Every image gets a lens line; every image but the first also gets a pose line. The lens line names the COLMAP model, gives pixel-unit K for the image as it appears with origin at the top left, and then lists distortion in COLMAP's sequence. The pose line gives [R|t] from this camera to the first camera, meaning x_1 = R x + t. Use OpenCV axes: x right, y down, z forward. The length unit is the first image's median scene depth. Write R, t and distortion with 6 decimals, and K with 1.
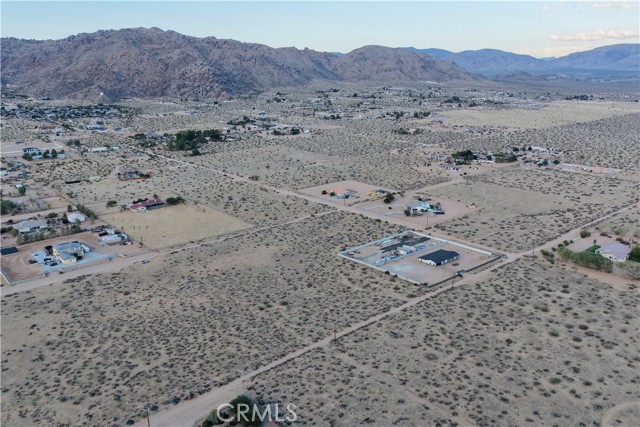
lens RADIAL K [[529.1, 0, 322.1], [0, 529.1, 219.8], [0, 0, 1]] dist [-0.017565, 0.045462]
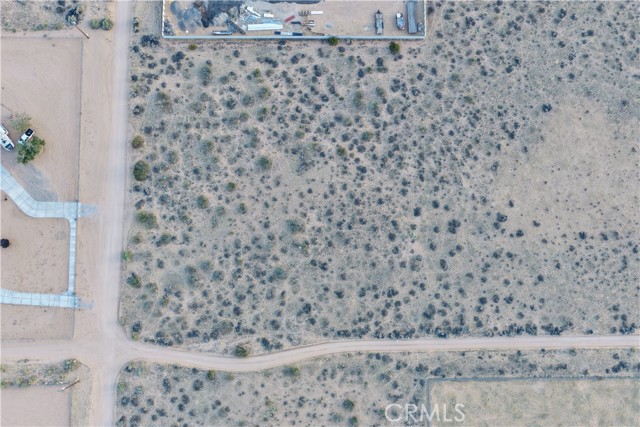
lens RADIAL K [[529.1, 0, 322.1], [0, 529.1, 219.8], [0, 0, 1]] dist [-0.017565, 0.045462]
pose [[-0.760893, -0.647407, 0.043665, -0.018567], [0.165690, -0.128790, 0.977732, -0.338809], [-0.627367, 0.751184, 0.205264, 0.949897]]
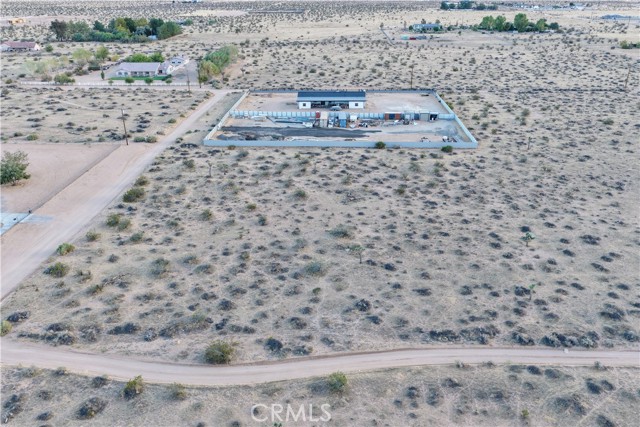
lens RADIAL K [[529.1, 0, 322.1], [0, 529.1, 219.8], [0, 0, 1]] dist [-0.017565, 0.045462]
pose [[-0.736992, -0.262773, 0.622731, -0.131049], [0.195490, 0.799085, 0.568548, -0.125086], [-0.647014, 0.540753, -0.537550, 1.169024]]
